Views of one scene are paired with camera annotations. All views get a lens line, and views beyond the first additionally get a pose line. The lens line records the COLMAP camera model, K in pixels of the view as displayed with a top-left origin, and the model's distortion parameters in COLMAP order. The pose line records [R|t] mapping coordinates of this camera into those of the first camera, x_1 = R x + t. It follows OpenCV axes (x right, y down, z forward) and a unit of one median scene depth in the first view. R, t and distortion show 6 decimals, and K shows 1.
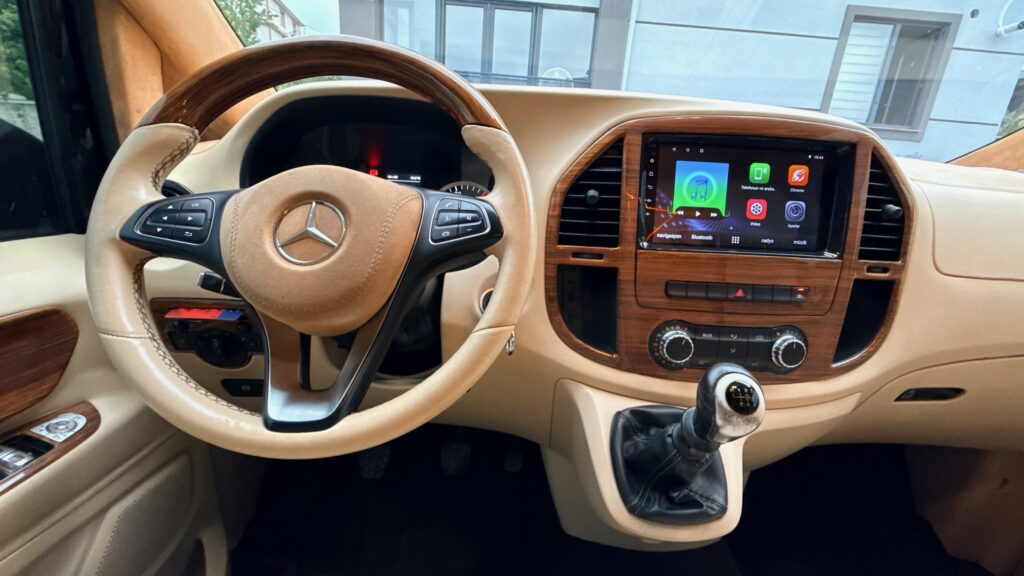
lens RADIAL K [[409.7, 0, 511.2], [0, 409.7, 286.7], [0, 0, 1]] dist [0.000612, -0.000143]
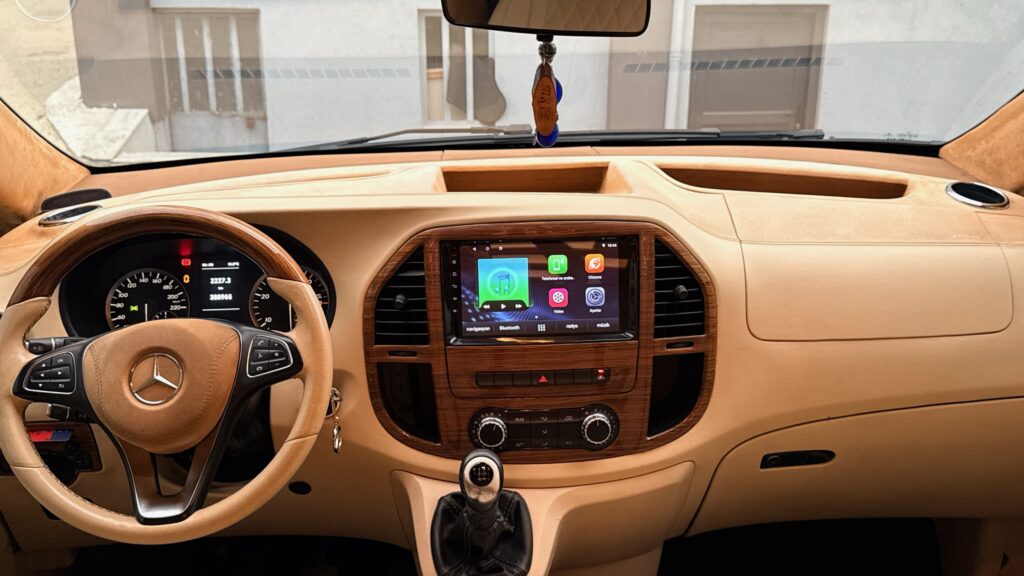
lens RADIAL K [[1025.9, 0, 508.0], [0, 1025.9, 284.6], [0, 0, 1]] dist [0.088163, 0.000000]
pose [[0.997142, -0.075515, 0.002205, 0.467288], [0.075392, 0.996542, 0.034942, -0.326853], [-0.004836, -0.034676, 0.999387, -1.657671]]
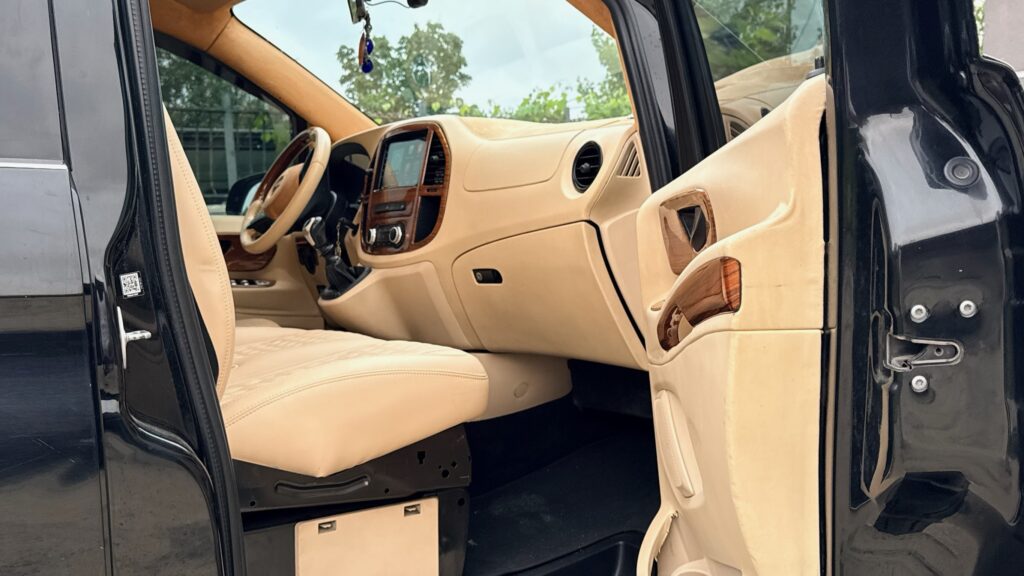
lens RADIAL K [[1025.9, 0, 507.6], [0, 1025.9, 286.2], [0, 0, 1]] dist [0.088163, 0.000000]
pose [[0.514422, -0.036660, -0.856753, 5.055722], [-0.222849, 0.959046, -0.174842, 1.111668], [0.828075, 0.280869, 0.485184, -0.833133]]
